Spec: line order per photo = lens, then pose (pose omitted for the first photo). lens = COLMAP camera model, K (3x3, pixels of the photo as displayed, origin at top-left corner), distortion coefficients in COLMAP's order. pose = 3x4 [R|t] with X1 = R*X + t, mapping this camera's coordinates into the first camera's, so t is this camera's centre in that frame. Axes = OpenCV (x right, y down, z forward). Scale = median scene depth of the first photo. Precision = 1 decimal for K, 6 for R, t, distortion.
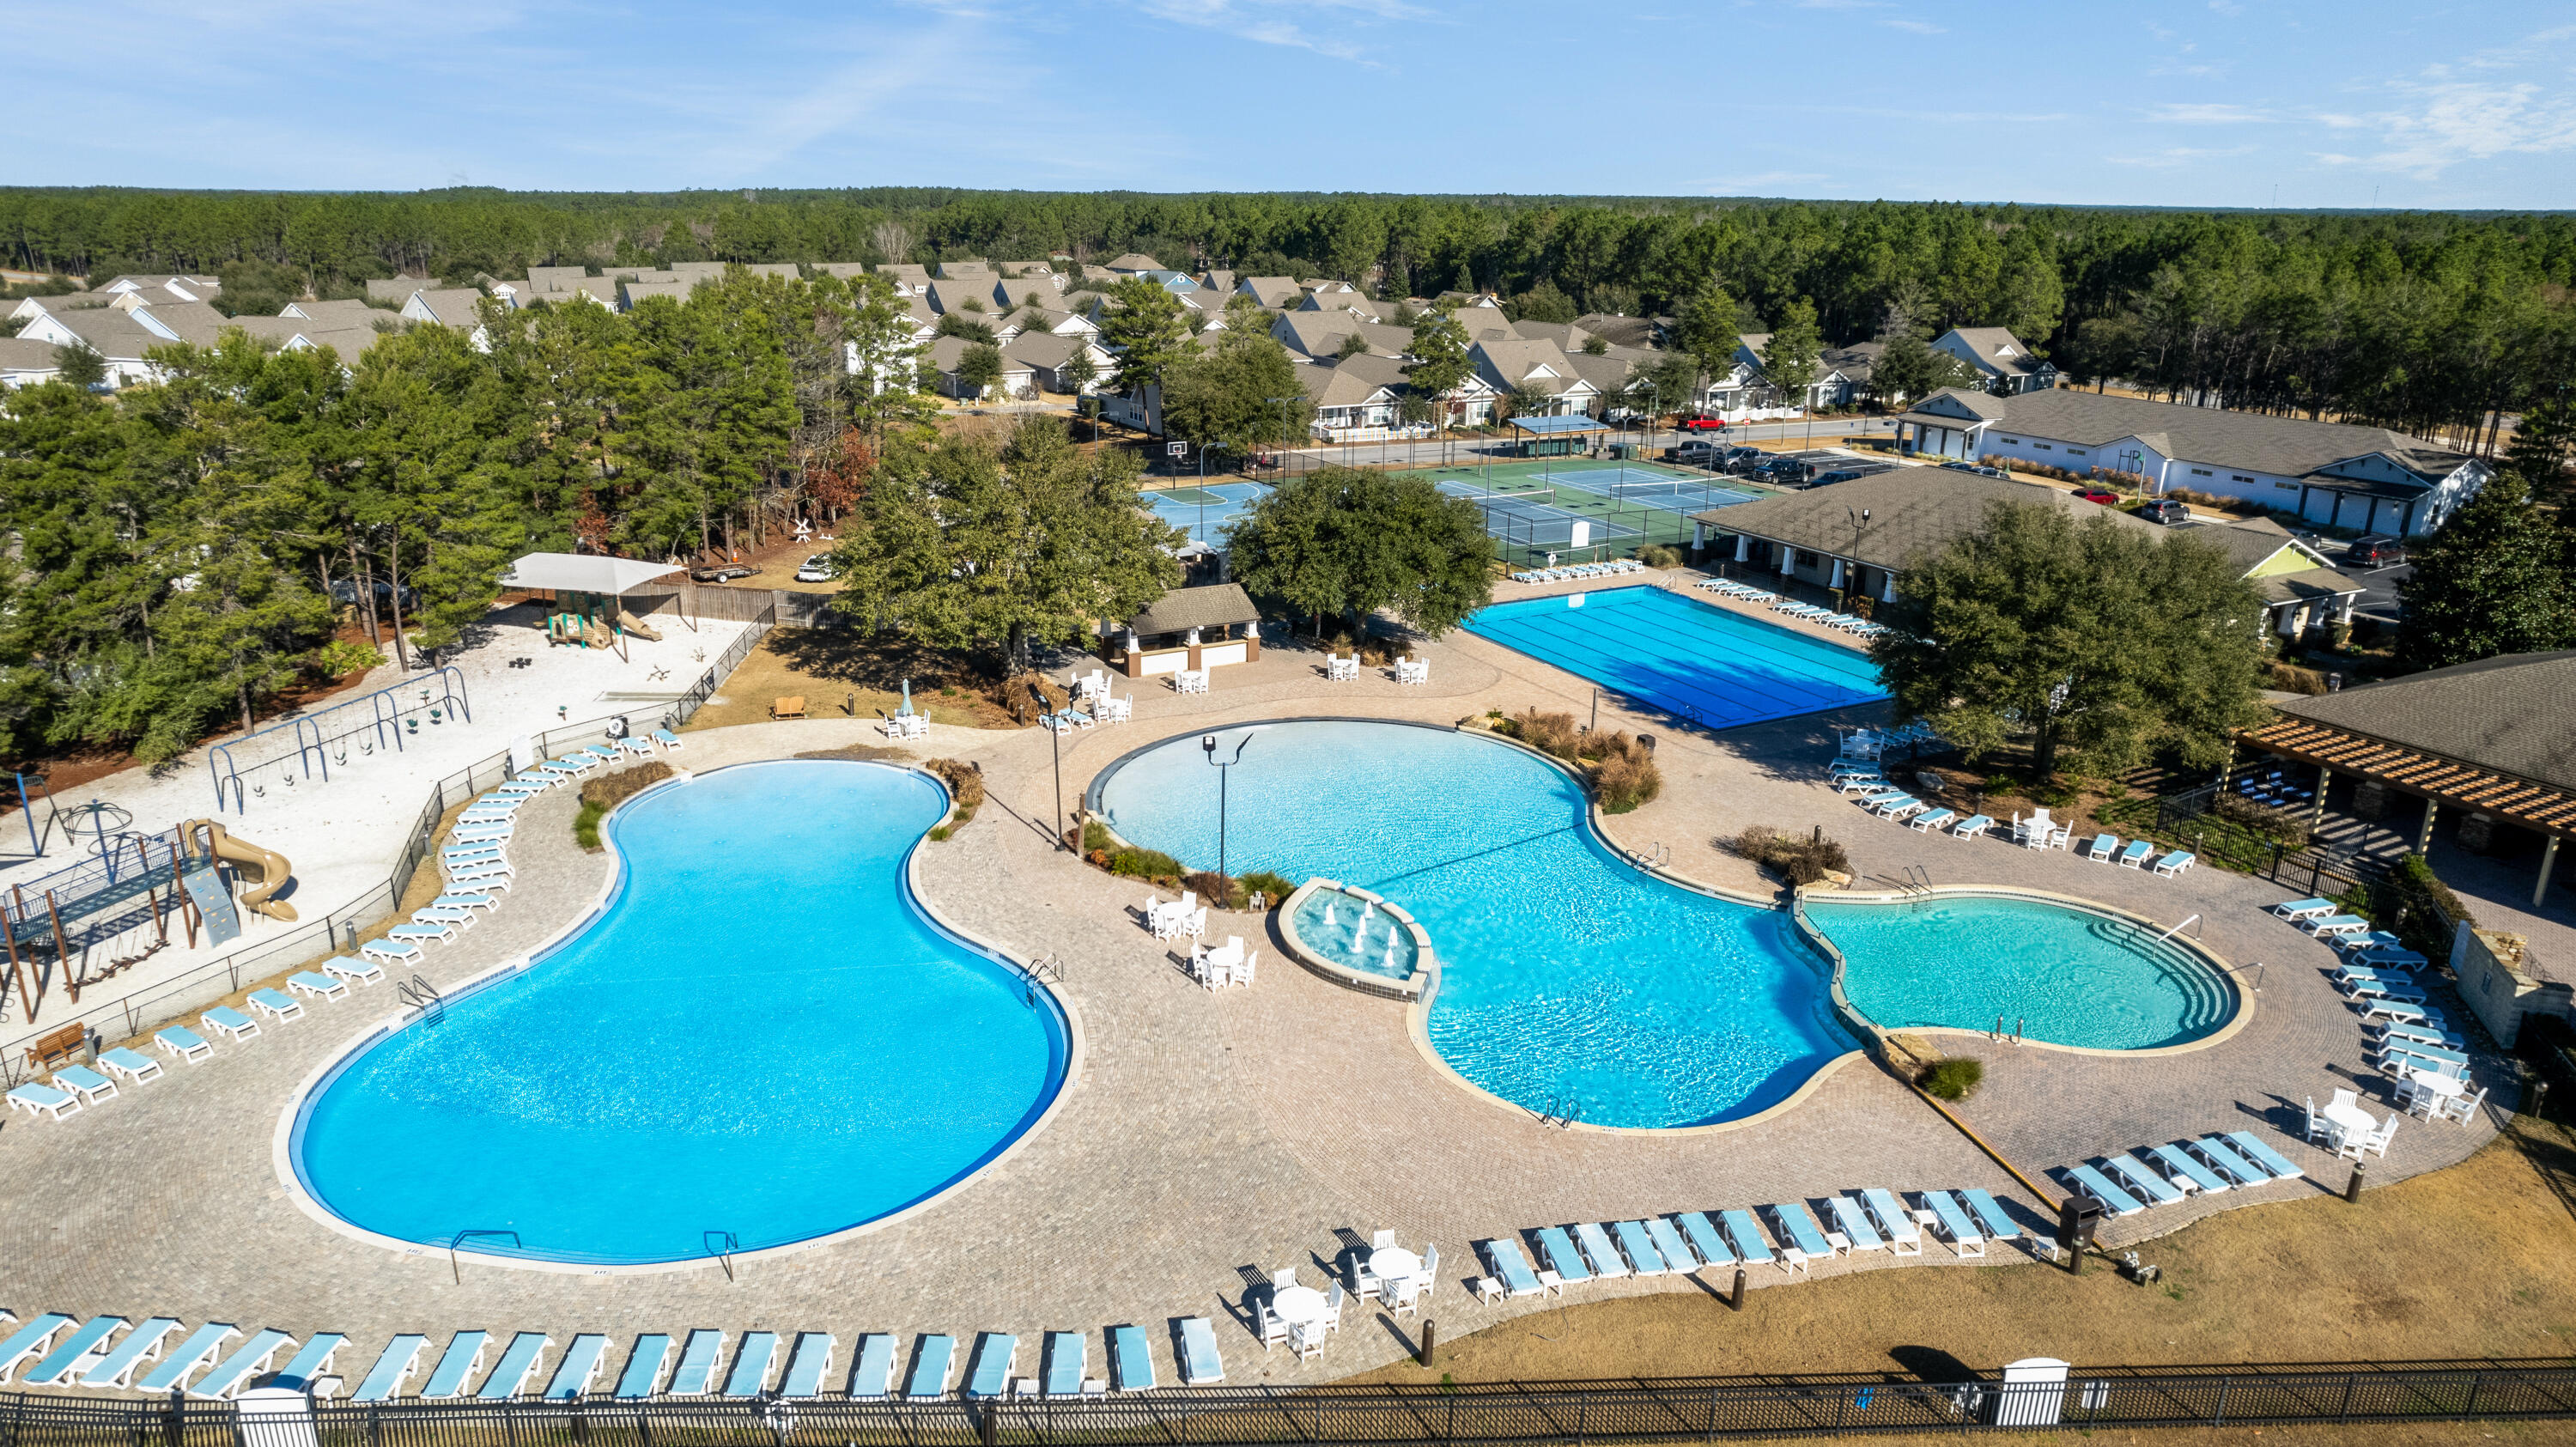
lens RADIAL K [[1641.2, 0, 1289.1], [0, 1641.2, 732.7], [0, 0, 1]] dist [-0.056078, 0.058244]
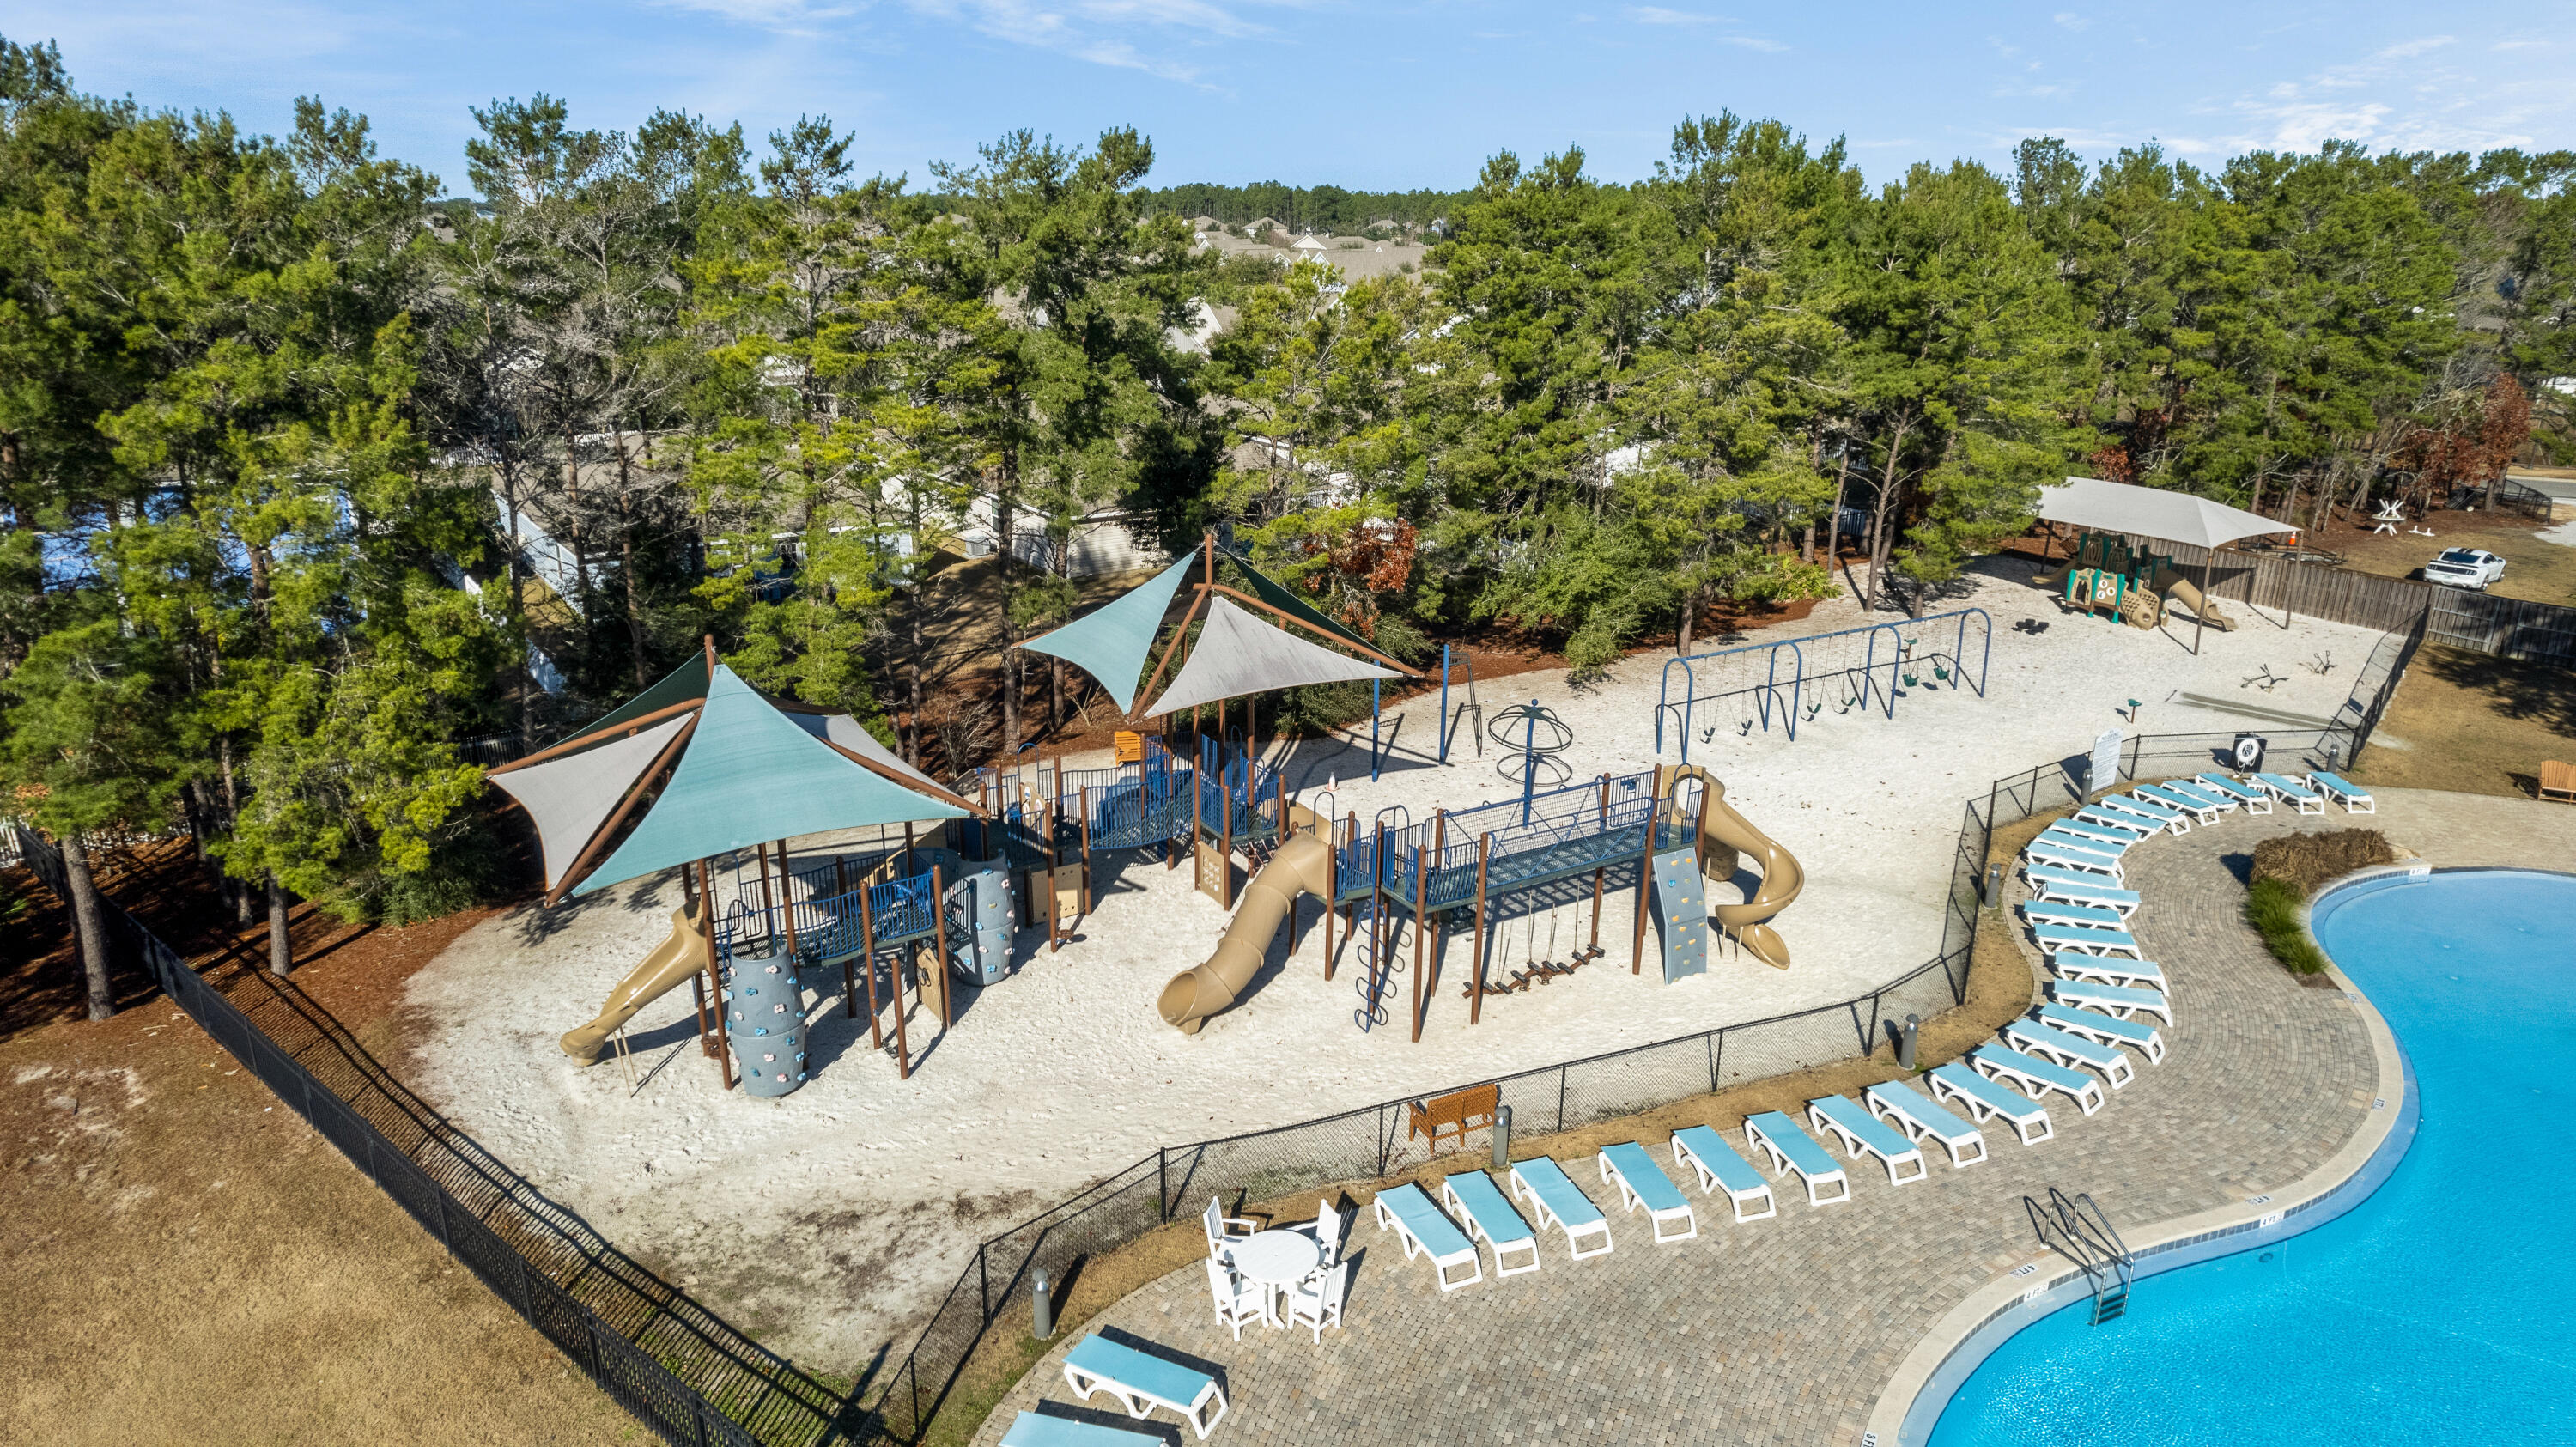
lens RADIAL K [[1641.2, 0, 1289.1], [0, 1641.2, 732.7], [0, 0, 1]] dist [-0.056078, 0.058244]
pose [[0.739372, 0.202465, -0.642135, -0.313846], [-0.211427, 0.975292, 0.064067, 0.027343], [0.639241, 0.088395, 0.763910, 0.350693]]
